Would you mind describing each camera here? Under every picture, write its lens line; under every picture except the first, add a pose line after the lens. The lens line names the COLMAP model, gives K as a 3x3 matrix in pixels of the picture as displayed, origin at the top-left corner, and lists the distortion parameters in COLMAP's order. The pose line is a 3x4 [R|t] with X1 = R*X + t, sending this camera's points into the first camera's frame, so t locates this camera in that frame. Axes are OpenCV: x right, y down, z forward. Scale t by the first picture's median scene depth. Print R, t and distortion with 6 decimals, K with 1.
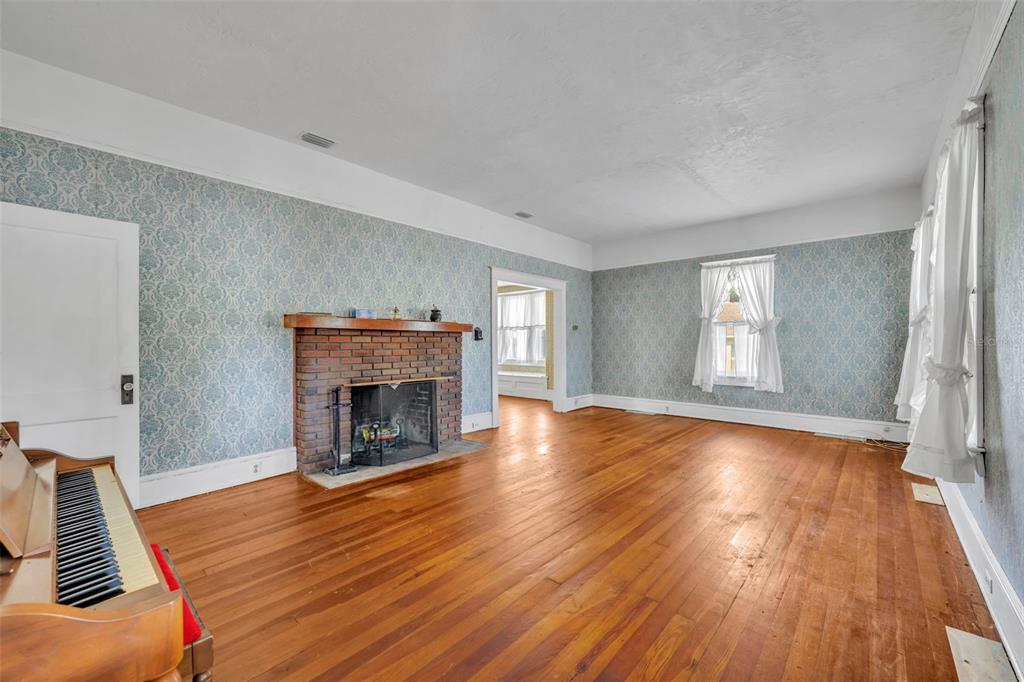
lens RADIAL K [[411.4, 0, 511.7], [0, 411.4, 343.8], [0, 0, 1]] dist [-0.020928, 0.001227]
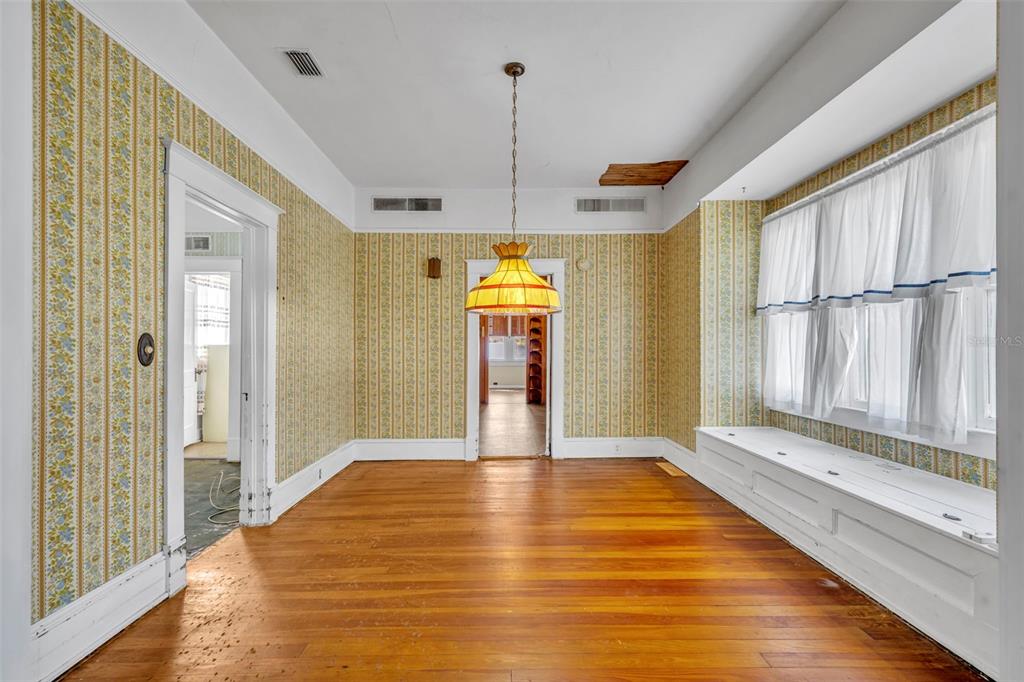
lens RADIAL K [[475.1, 0, 511.4], [0, 475.1, 345.7], [0, 0, 1]] dist [-0.000713, -0.000066]
pose [[0.680544, 0.001443, -0.732706, 0.082691], [-0.010391, 0.999916, -0.007682, -0.001610], [0.732633, 0.012842, 0.680502, 0.624346]]
